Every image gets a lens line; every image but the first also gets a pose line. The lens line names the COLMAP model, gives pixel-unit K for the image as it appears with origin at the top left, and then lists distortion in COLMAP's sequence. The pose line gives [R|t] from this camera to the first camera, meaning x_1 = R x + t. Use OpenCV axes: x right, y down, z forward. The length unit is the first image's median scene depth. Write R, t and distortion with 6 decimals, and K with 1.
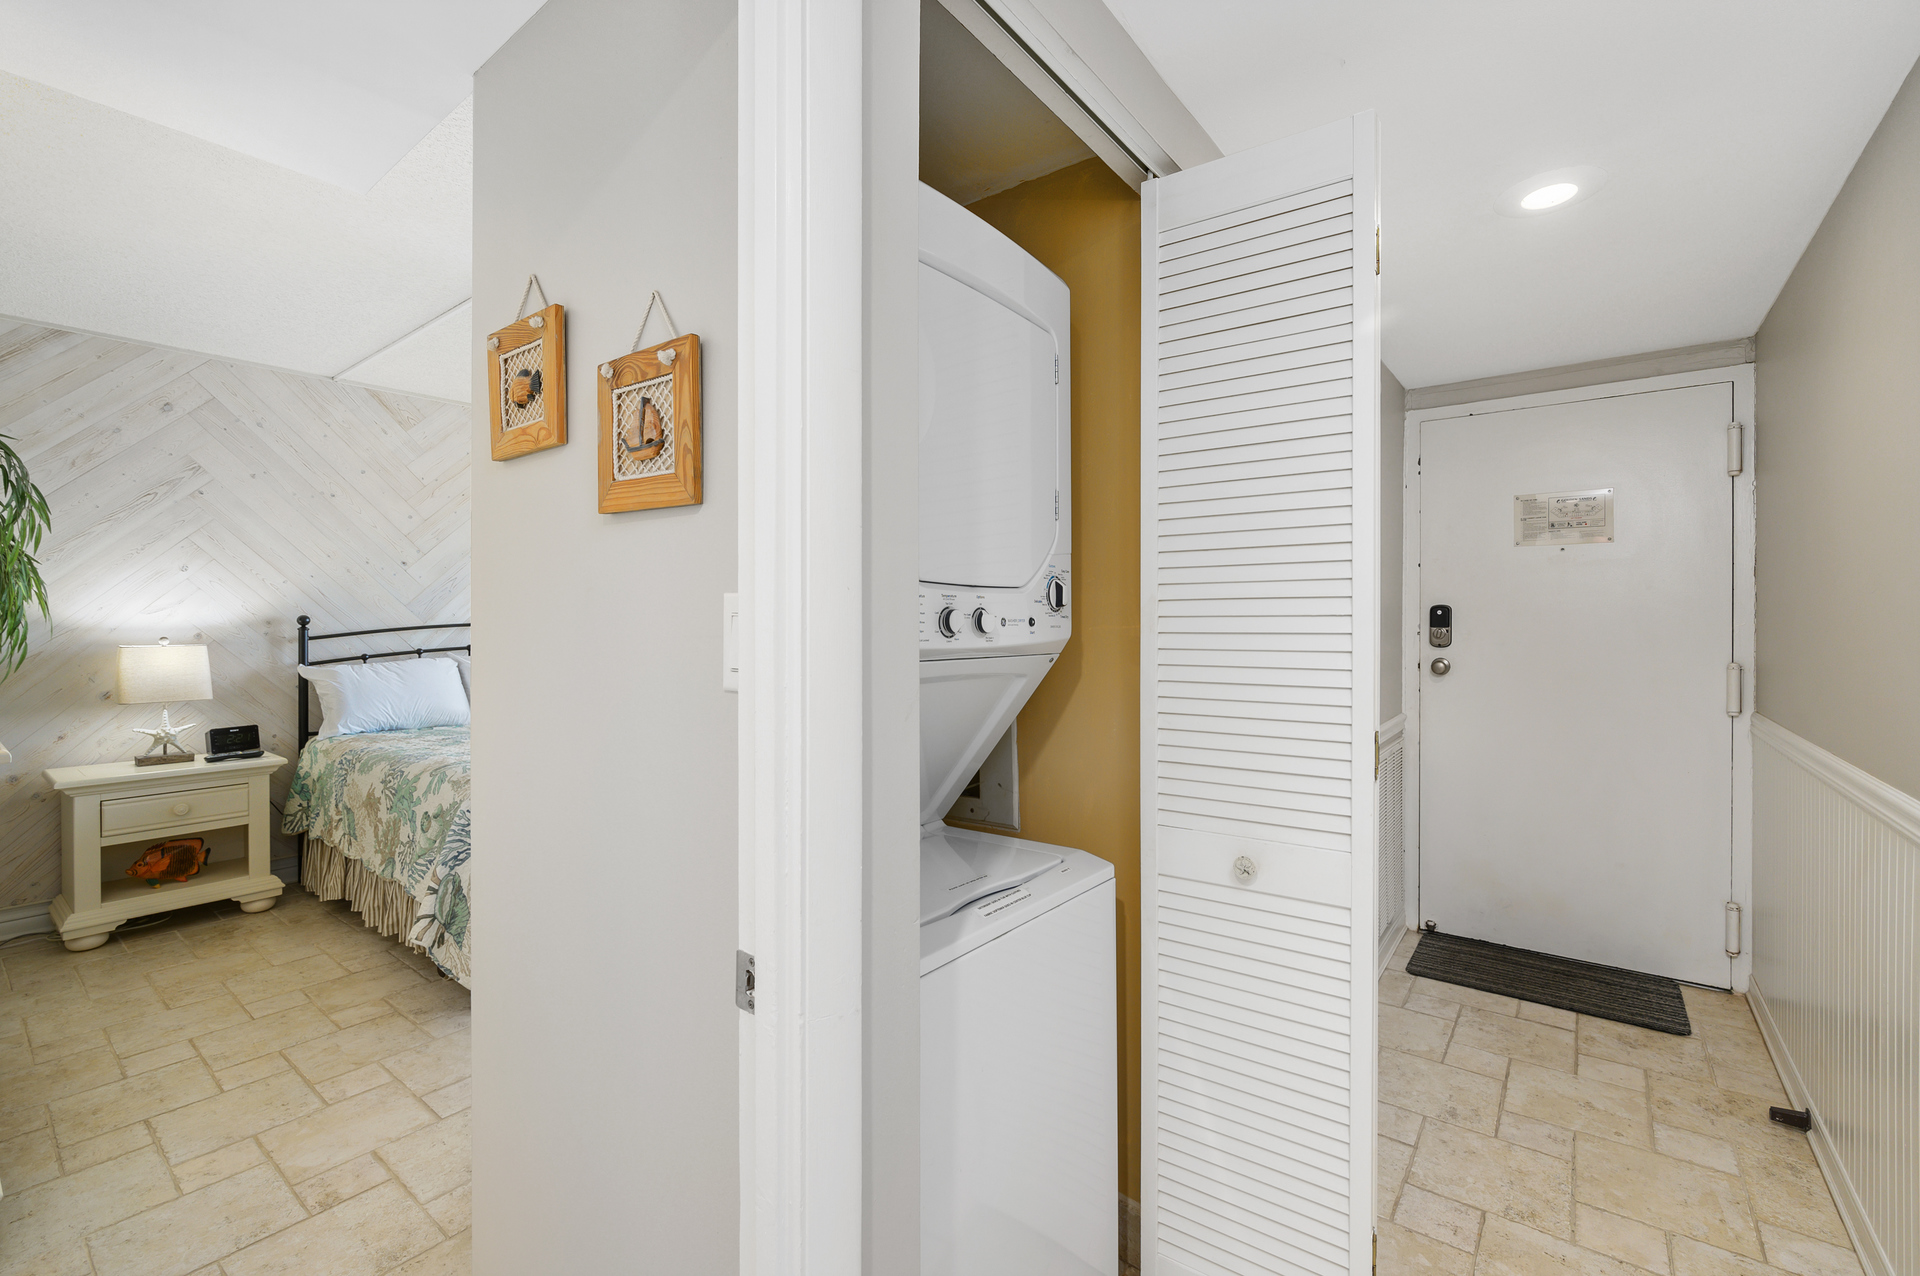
lens RADIAL K [[817.9, 0, 963.7], [0, 817.9, 624.6], [0, 0, 1]] dist [-0.001979, -0.000211]
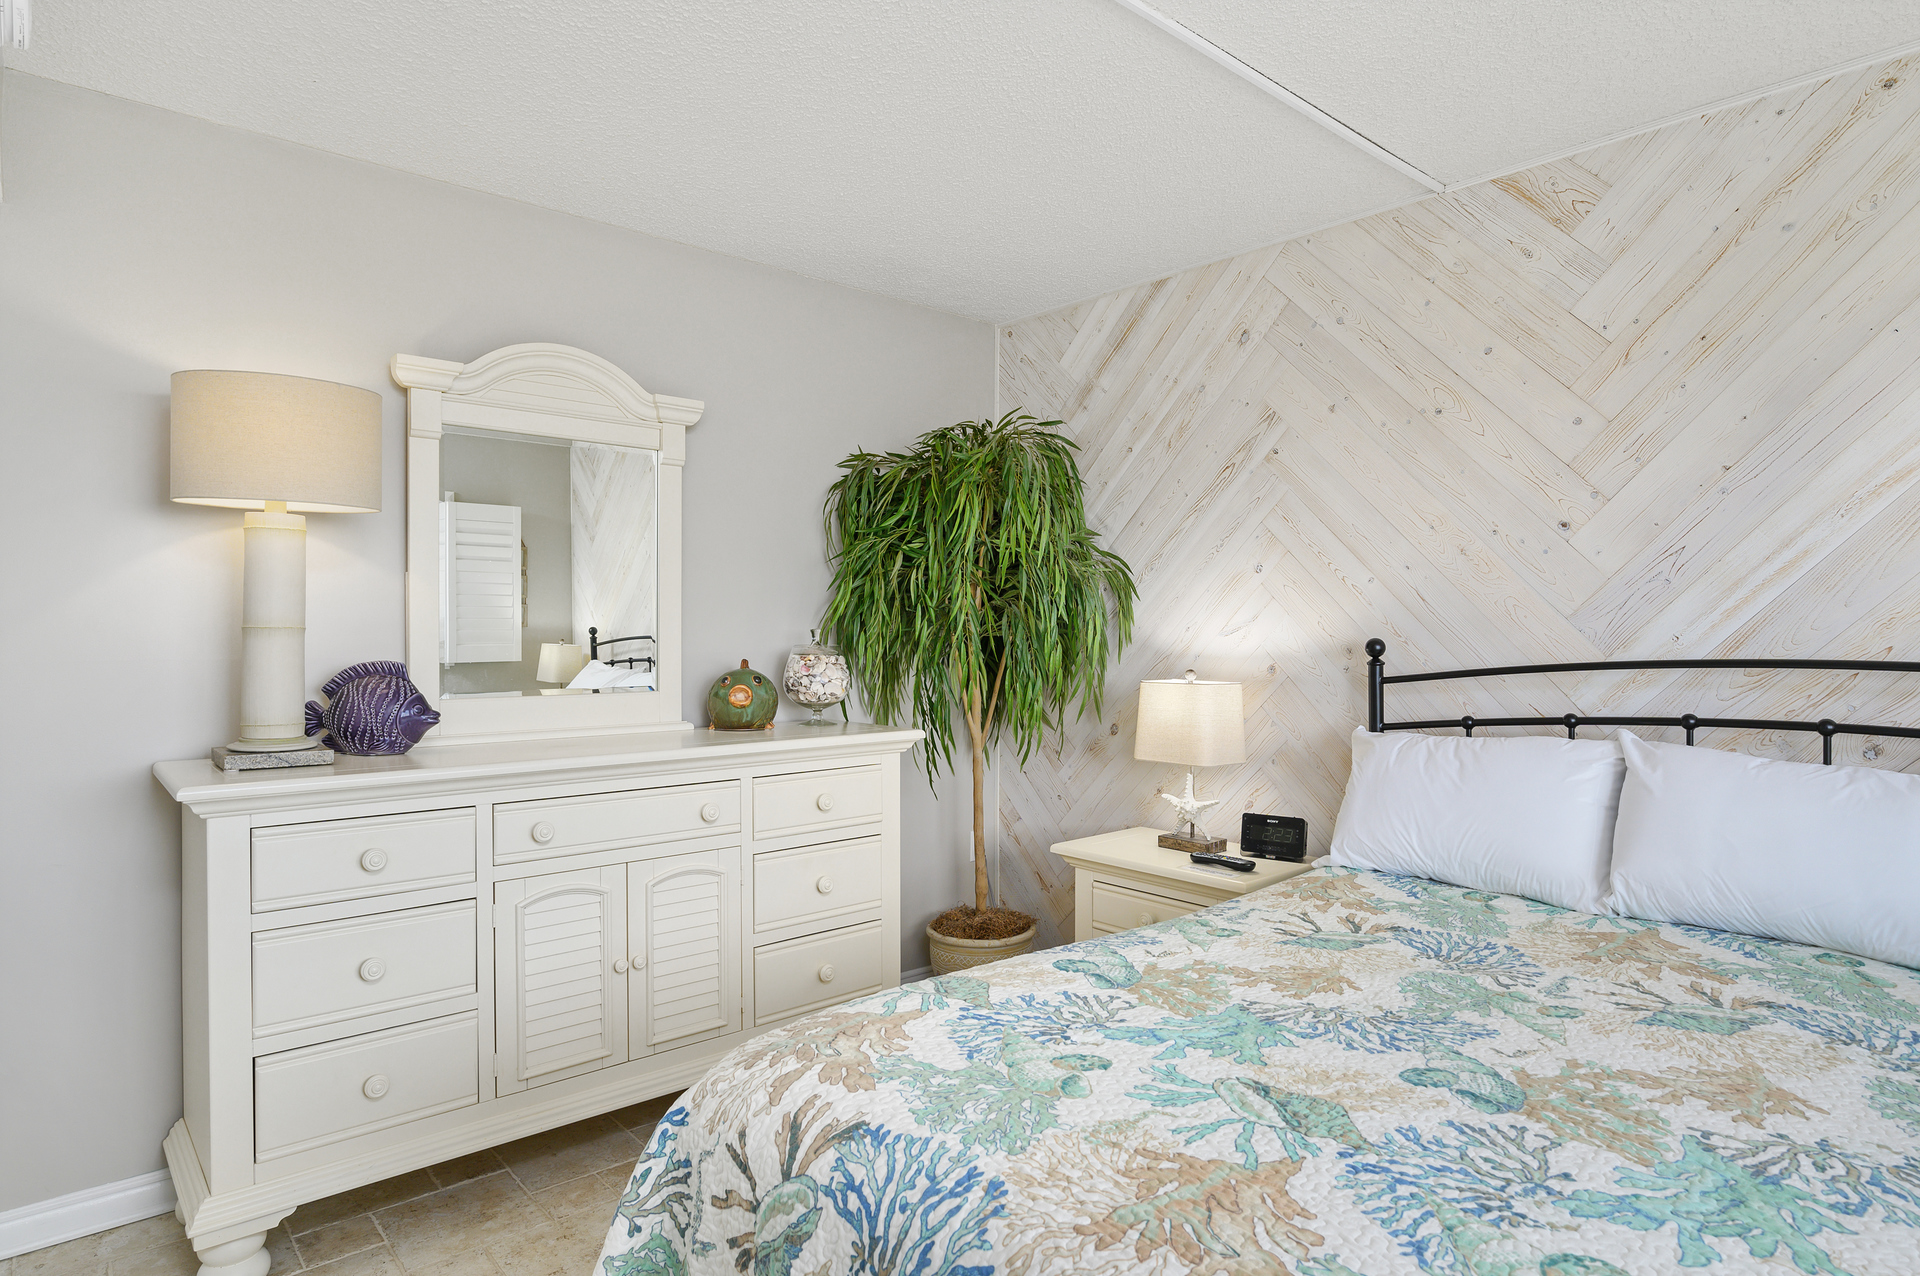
lens RADIAL K [[1044.3, 0, 963.7], [0, 1044.3, 637.6], [0, 0, 1]] dist [-0.007652, -0.000923]
pose [[-0.167583, 0.010696, -0.985800, -0.065044], [-0.002758, 0.999932, 0.011318, -0.022009], [0.985854, 0.004615, -0.167542, 0.949938]]
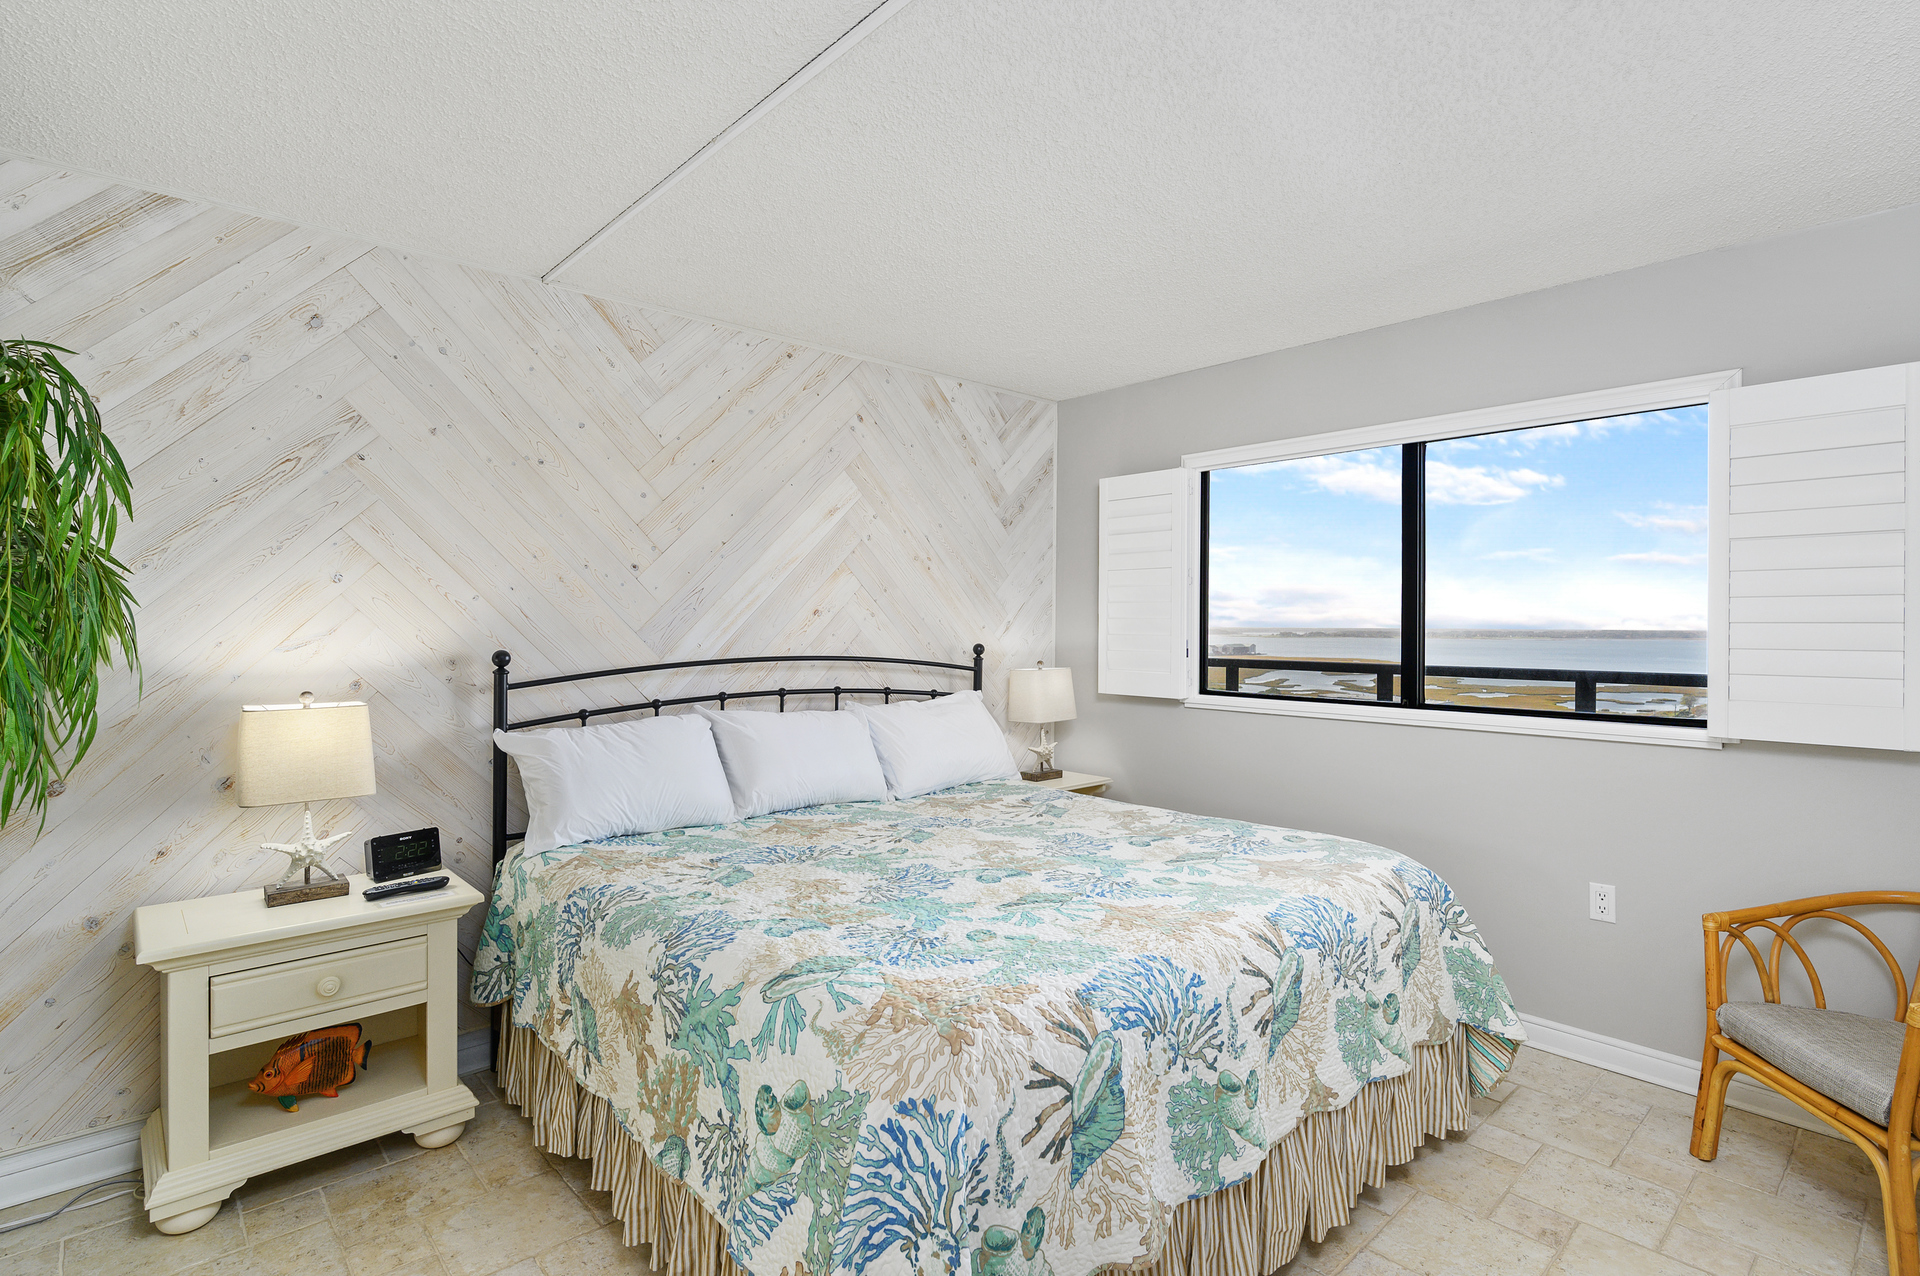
lens RADIAL K [[925.2, 0, 963.1], [0, 925.2, 625.3], [0, 0, 1]] dist [-0.004067, -0.001276]
pose [[0.985483, 0.005871, -0.169671, -0.377733], [-0.006274, 0.999979, -0.001839, -0.036064], [0.169657, 0.002876, 0.985499, 0.401137]]
